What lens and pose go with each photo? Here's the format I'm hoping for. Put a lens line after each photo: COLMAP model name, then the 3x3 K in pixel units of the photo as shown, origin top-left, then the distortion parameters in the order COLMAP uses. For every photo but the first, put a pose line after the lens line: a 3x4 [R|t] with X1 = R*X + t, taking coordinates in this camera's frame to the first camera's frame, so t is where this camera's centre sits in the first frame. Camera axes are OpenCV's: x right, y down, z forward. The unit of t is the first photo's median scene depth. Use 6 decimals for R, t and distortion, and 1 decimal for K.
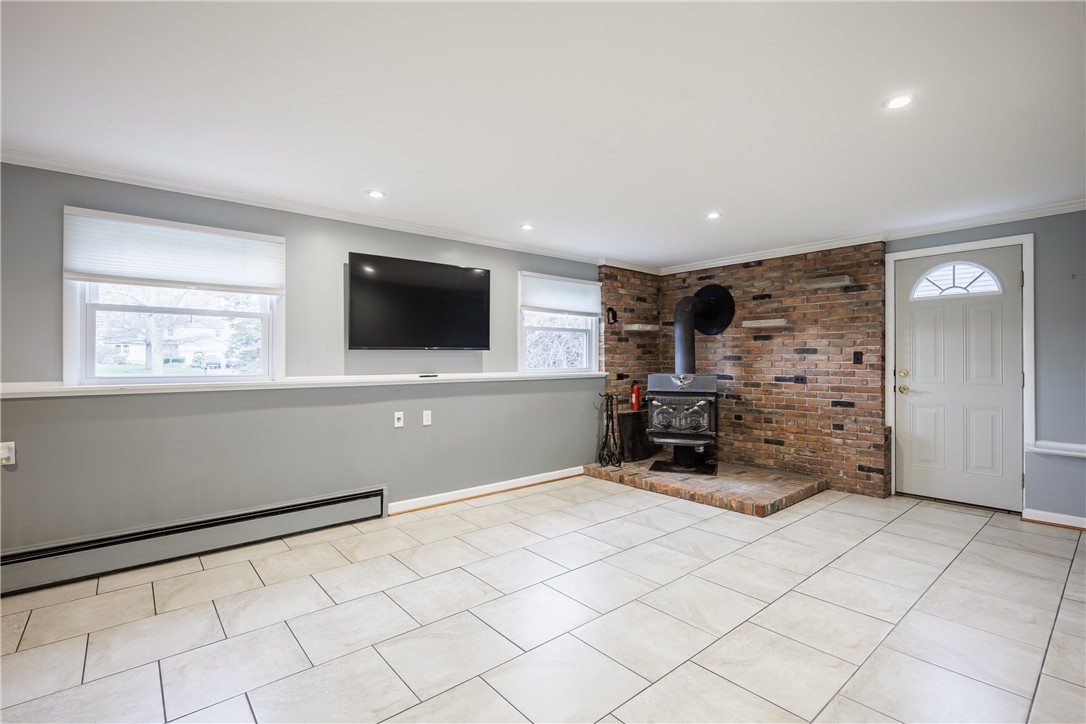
lens RADIAL K [[497.4, 0, 547.4], [0, 497.4, 357.1], [0, 0, 1]] dist [-0.008043, 0.000713]
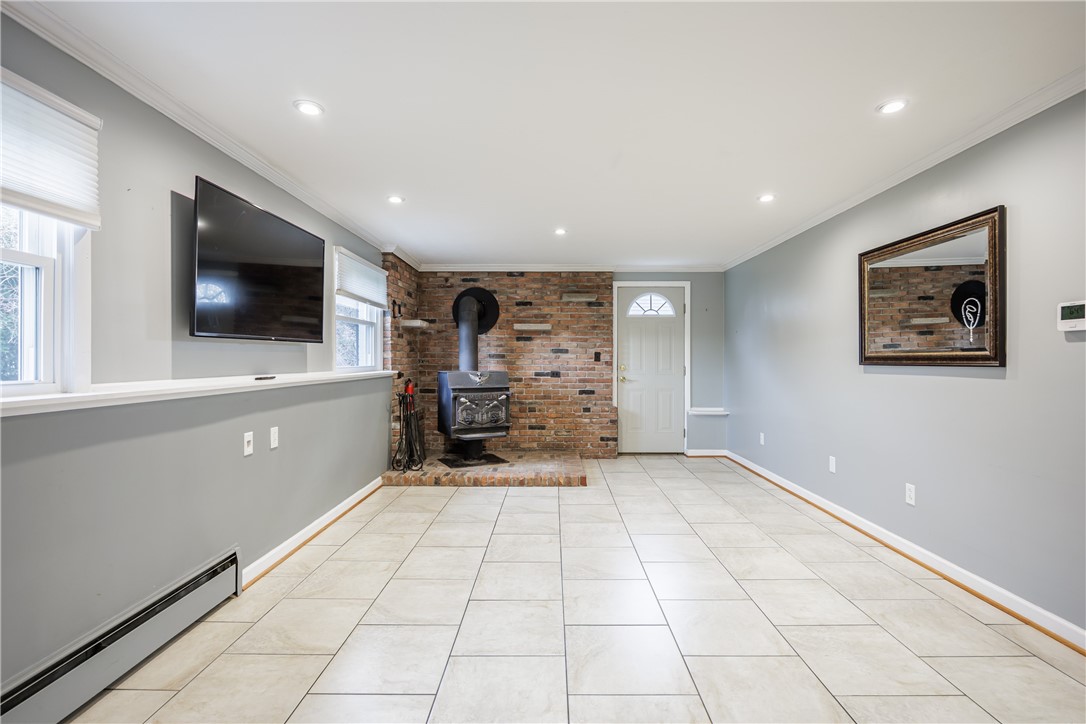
lens RADIAL K [[497.4, 0, 549.3], [0, 497.4, 362.7], [0, 0, 1]] dist [-0.008043, 0.000713]
pose [[0.654433, -0.001614, 0.756118, -0.486174], [-0.007424, 0.999936, 0.008560, 0.007512], [-0.756083, -0.011215, 0.654379, 0.234156]]
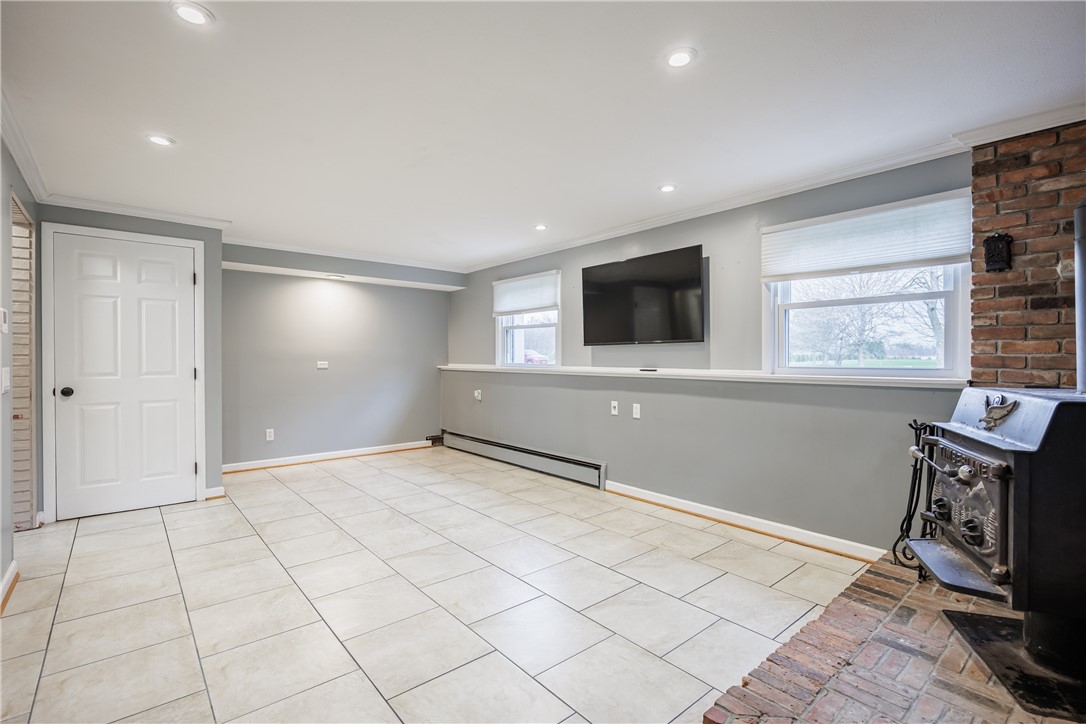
lens RADIAL K [[497.4, 0, 542.7], [0, 497.4, 359.3], [0, 0, 1]] dist [-0.008043, 0.000713]
pose [[-0.000570, 0.007844, -0.999969, 0.728839], [0.007171, 0.999944, 0.007840, 0.006703], [0.999974, -0.007166, -0.000626, 0.760847]]
